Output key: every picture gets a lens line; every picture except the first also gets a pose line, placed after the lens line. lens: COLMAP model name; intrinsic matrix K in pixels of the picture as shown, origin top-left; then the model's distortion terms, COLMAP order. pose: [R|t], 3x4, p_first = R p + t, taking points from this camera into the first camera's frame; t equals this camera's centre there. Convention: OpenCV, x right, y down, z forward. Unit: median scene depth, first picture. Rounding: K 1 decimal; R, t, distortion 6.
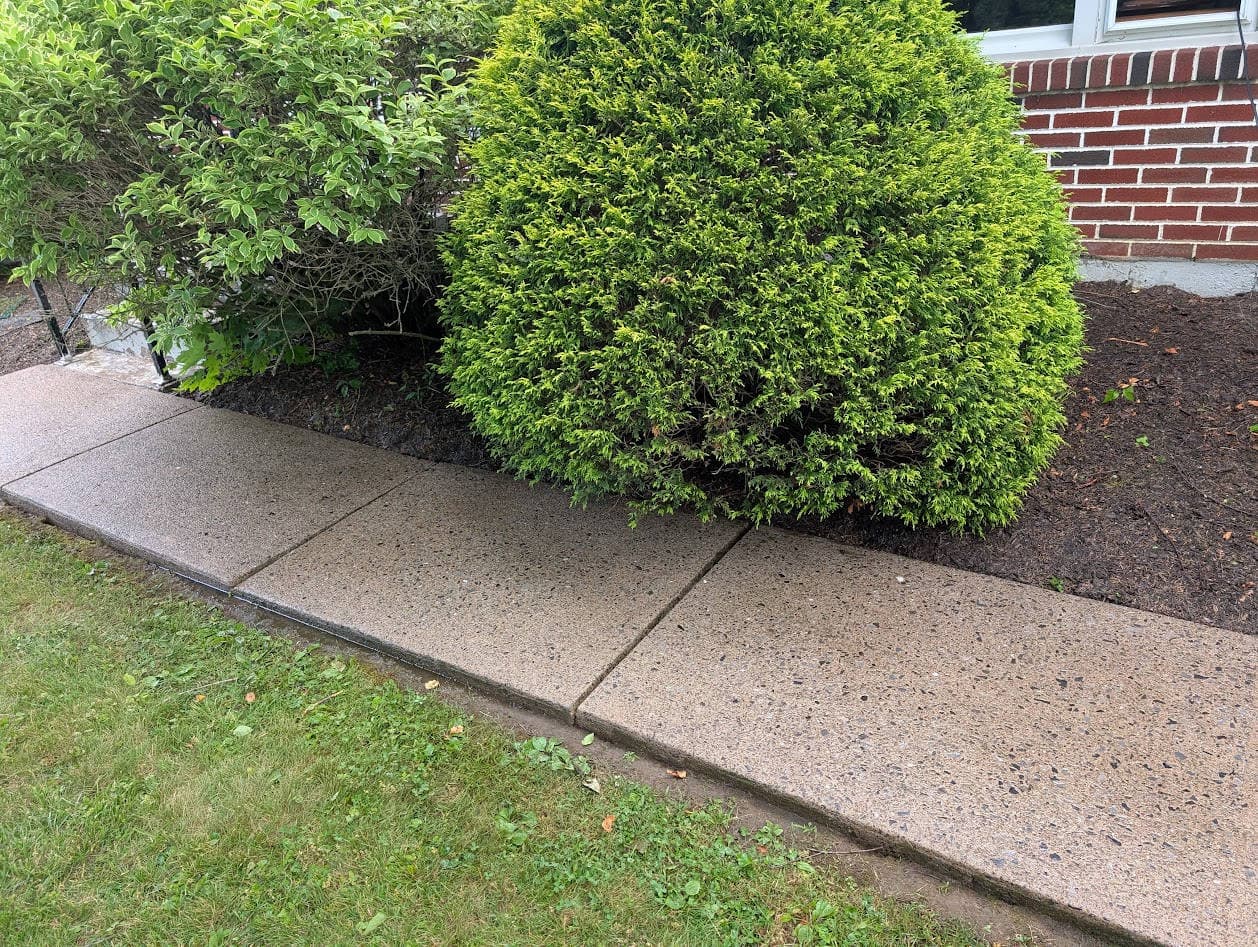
lens RADIAL K [[910.6, 0, 629.0], [0, 910.6, 473.5], [0, 0, 1]] dist [0.026148, -0.013742]
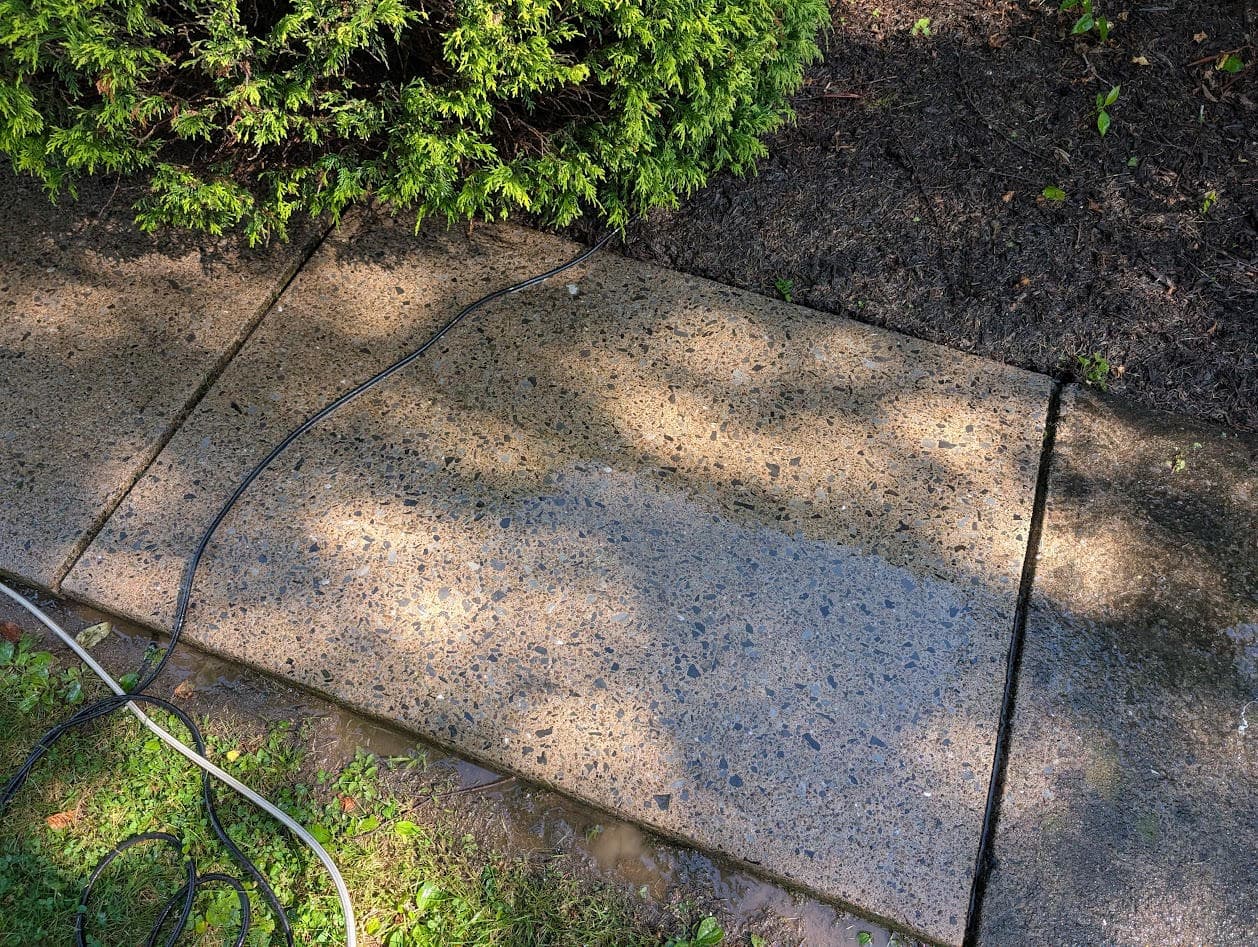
lens RADIAL K [[884.4, 0, 571.0], [0, 884.4, 475.0], [0, 0, 1]] dist [0.031227, -0.047546]
pose [[0.974449, -0.115315, 0.192748, 0.190367], [-0.002504, 0.852519, 0.522690, -0.140132], [-0.224596, -0.509817, 0.830448, 0.474677]]
